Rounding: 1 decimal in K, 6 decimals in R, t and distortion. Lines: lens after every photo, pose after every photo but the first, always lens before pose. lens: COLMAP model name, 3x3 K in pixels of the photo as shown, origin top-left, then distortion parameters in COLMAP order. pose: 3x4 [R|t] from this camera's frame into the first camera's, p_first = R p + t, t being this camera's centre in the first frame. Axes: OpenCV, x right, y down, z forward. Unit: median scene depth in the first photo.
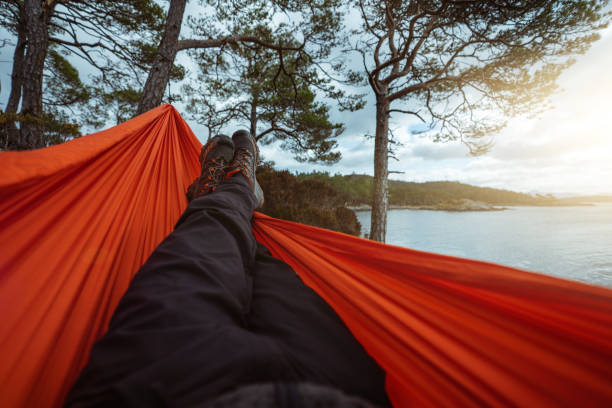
lens RADIAL K [[294.7, 0, 309.2], [0, 294.7, 204.6], [0, 0, 1]] dist [-0.067118, 0.025465]
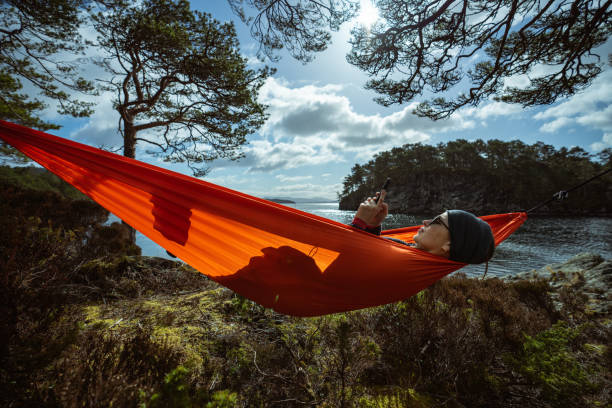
lens RADIAL K [[283.1, 0, 308.3], [0, 283.1, 204.6], [0, 0, 1]] dist [-0.068386, 0.026349]
pose [[0.578646, -0.000505, 0.815578, -0.168888], [0.002656, 0.999996, -0.001265, -0.029201], [-0.815574, 0.002898, 0.578645, -0.165908]]
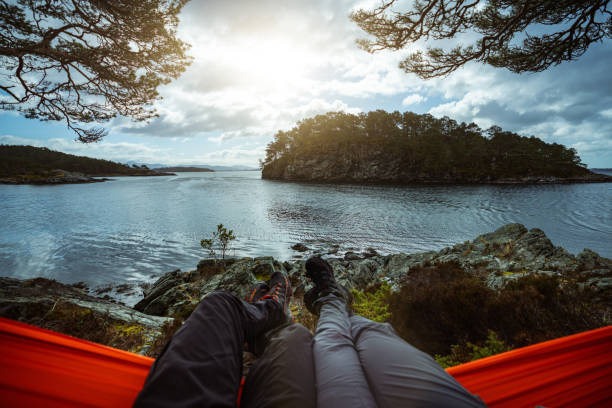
lens RADIAL K [[288.6, 0, 309.1], [0, 288.6, 203.5], [0, 0, 1]] dist [-0.066164, 0.025490]
pose [[0.336195, -0.101437, 0.936314, -0.053896], [0.003715, 0.994318, 0.106387, -0.052969], [-0.941785, -0.032289, 0.334661, -0.018183]]
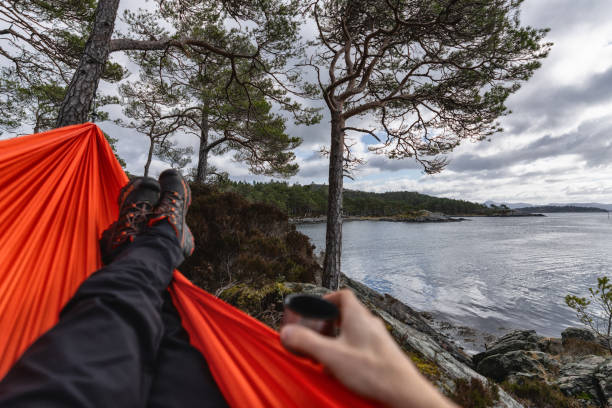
lens RADIAL K [[306.6, 0, 309.1], [0, 306.6, 205.2], [0, 0, 1]] dist [-0.002415, 0.000783]
pose [[0.990753, 0.000671, 0.135675, 0.012136], [0.003961, 0.999418, -0.033872, -0.020061], [-0.135619, 0.034097, 0.990174, 0.002057]]
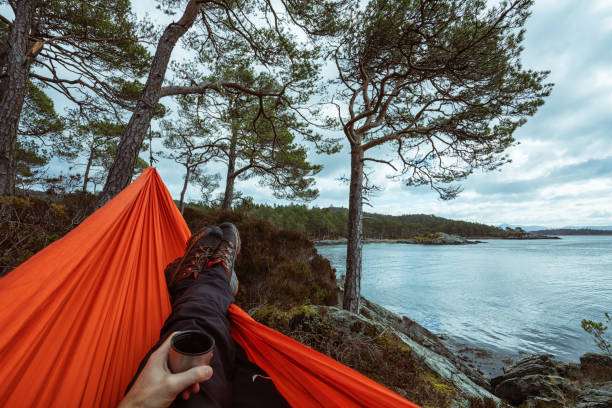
lens RADIAL K [[297.0, 0, 308.9], [0, 297.0, 205.6], [0, 0, 1]] dist [-0.068356, 0.028389]
pose [[0.997294, 0.012852, 0.072387, 0.002127], [-0.005124, 0.994359, -0.105947, -0.027686], [-0.073340, 0.105290, 0.991733, -0.019502]]
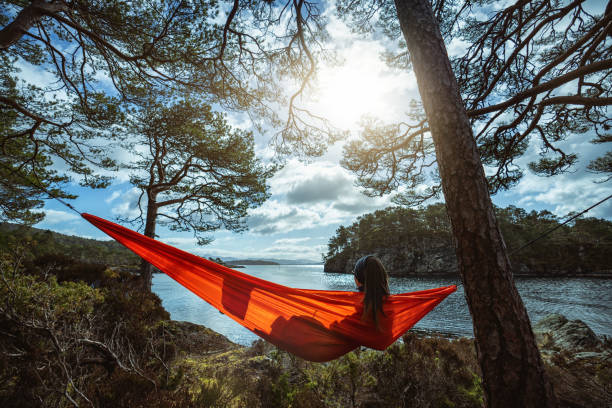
lens RADIAL K [[286.6, 0, 309.1], [0, 286.6, 205.1], [0, 0, 1]] dist [-0.079100, 0.036181]
pose [[0.529561, 0.178407, 0.829298, -0.315778], [0.000762, 0.977533, -0.210783, -0.053161], [-0.848271, 0.112254, 0.517527, -0.215016]]
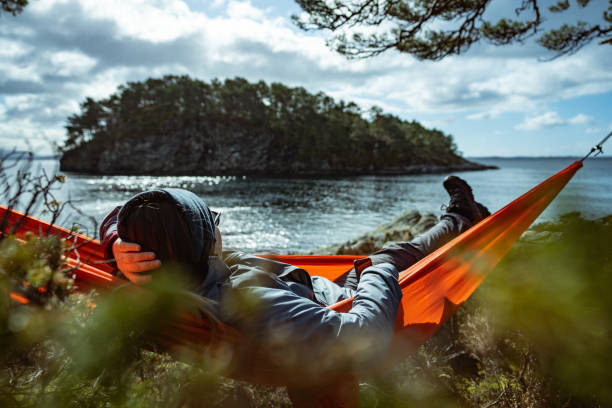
lens RADIAL K [[395.4, 0, 306.0], [0, 395.4, 204.0], [0, 0, 1]] dist [-0.036463, 0.041252]
pose [[-0.063998, -0.105188, 0.992391, -0.226823], [0.002514, 0.994409, 0.105564, -0.033363], [-0.997947, 0.009250, -0.063376, 0.087281]]
